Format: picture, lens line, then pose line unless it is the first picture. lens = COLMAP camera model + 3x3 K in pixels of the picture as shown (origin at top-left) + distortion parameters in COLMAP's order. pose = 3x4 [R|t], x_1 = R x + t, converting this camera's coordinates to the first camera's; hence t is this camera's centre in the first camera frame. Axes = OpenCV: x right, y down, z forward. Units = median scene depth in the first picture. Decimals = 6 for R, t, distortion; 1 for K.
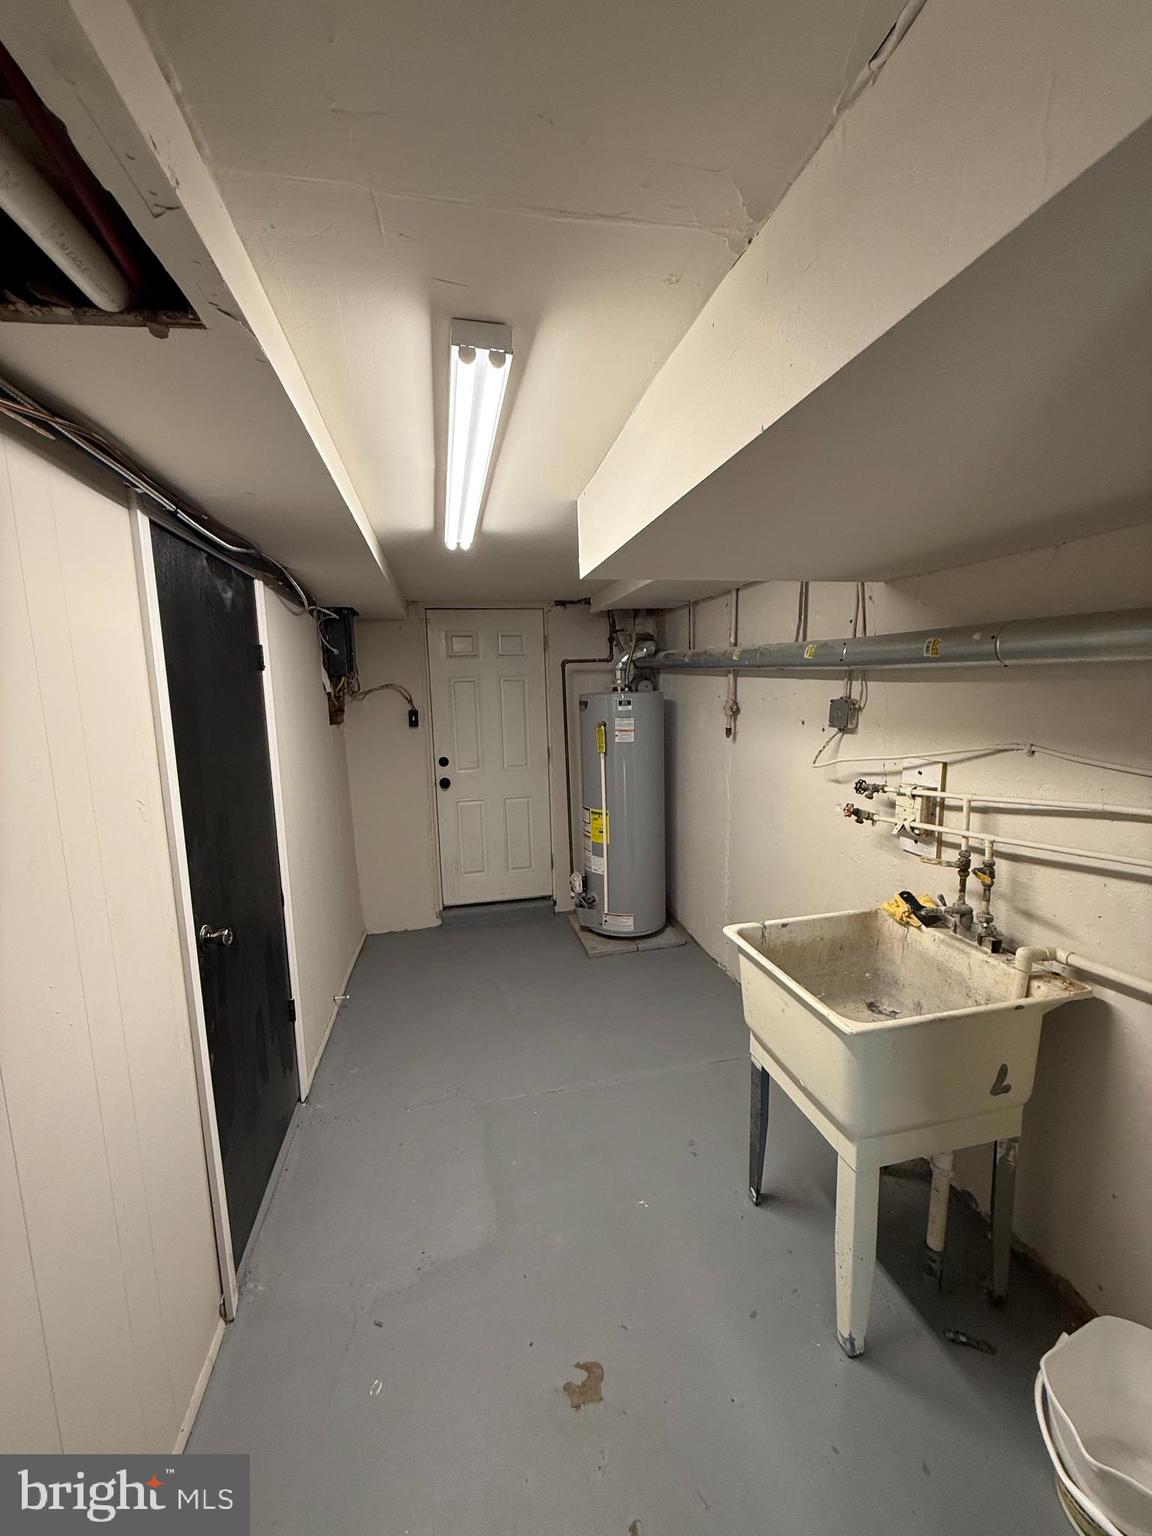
lens RADIAL K [[613.7, 0, 573.2], [0, 613.7, 766.3], [0, 0, 1]] dist [-0.002719, 0.000636]
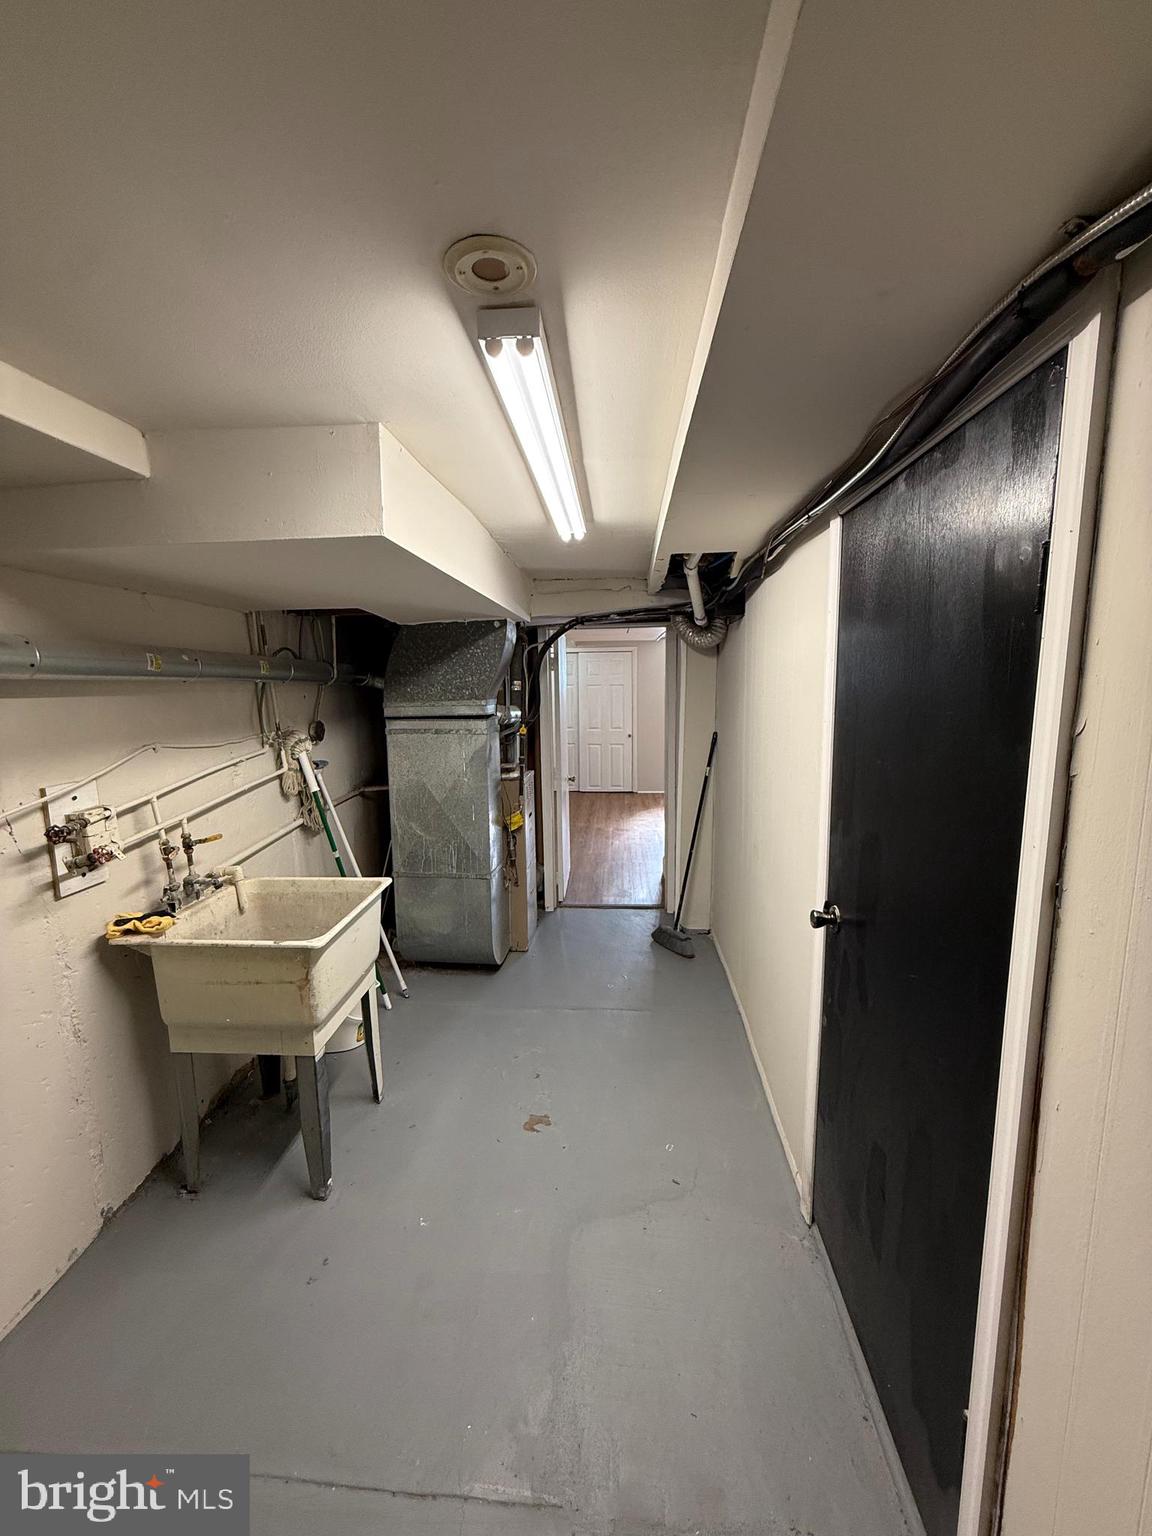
lens RADIAL K [[613.7, 0, 573.6], [0, 613.7, 767.7], [0, 0, 1]] dist [-0.002719, 0.000636]
pose [[-0.957934, 0.001463, 0.286985, -0.432877], [0.078541, 0.963147, 0.257255, -0.228455], [-0.276032, 0.268973, -0.922746, 1.800502]]
